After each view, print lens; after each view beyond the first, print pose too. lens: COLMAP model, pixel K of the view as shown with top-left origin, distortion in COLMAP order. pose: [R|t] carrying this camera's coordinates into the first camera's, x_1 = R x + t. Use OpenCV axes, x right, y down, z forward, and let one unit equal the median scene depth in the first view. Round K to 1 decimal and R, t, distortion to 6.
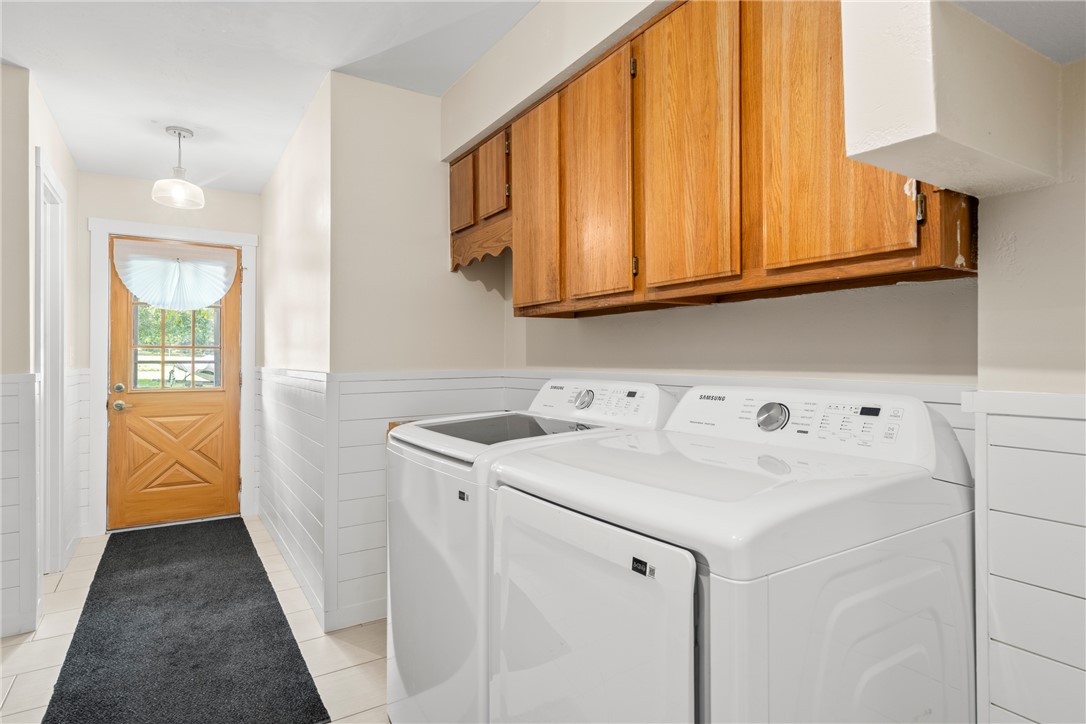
lens RADIAL K [[589.1, 0, 540.1], [0, 589.1, 354.7], [0, 0, 1]] dist [0.007043, -0.001994]
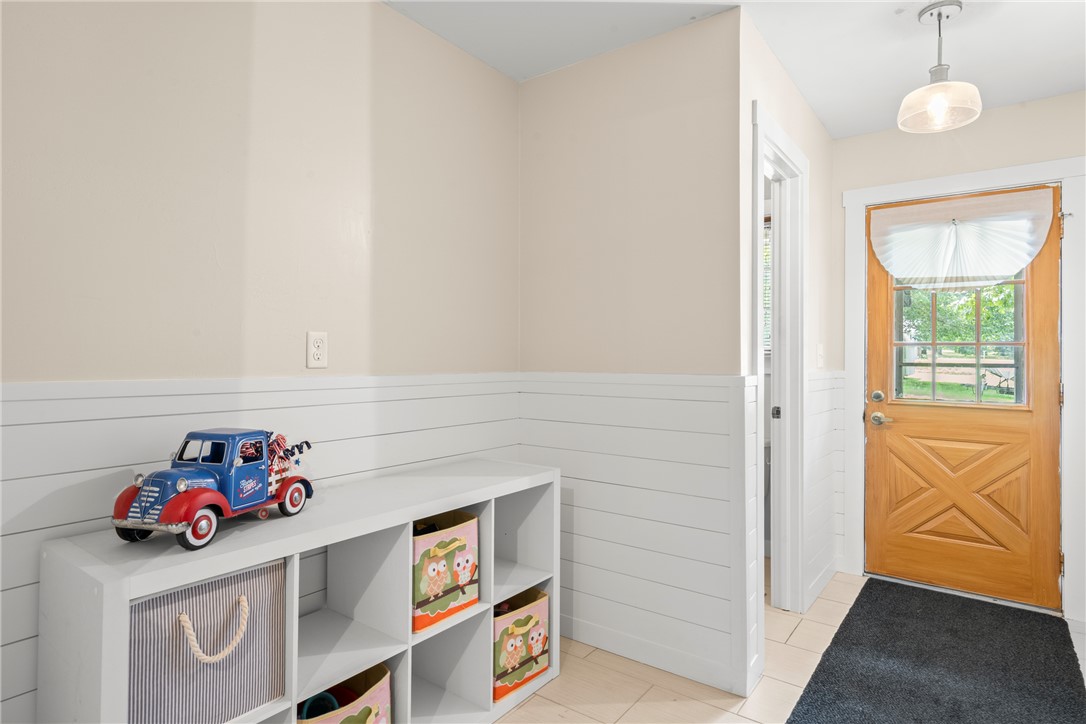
lens RADIAL K [[589.1, 0, 533.0], [0, 589.1, 348.8], [0, 0, 1]] dist [0.007043, -0.001994]
pose [[0.348436, -0.009946, -0.937280, -0.127466], [-0.003330, 0.999924, -0.011849, 0.003028], [0.937327, 0.007250, 0.348377, 0.285328]]
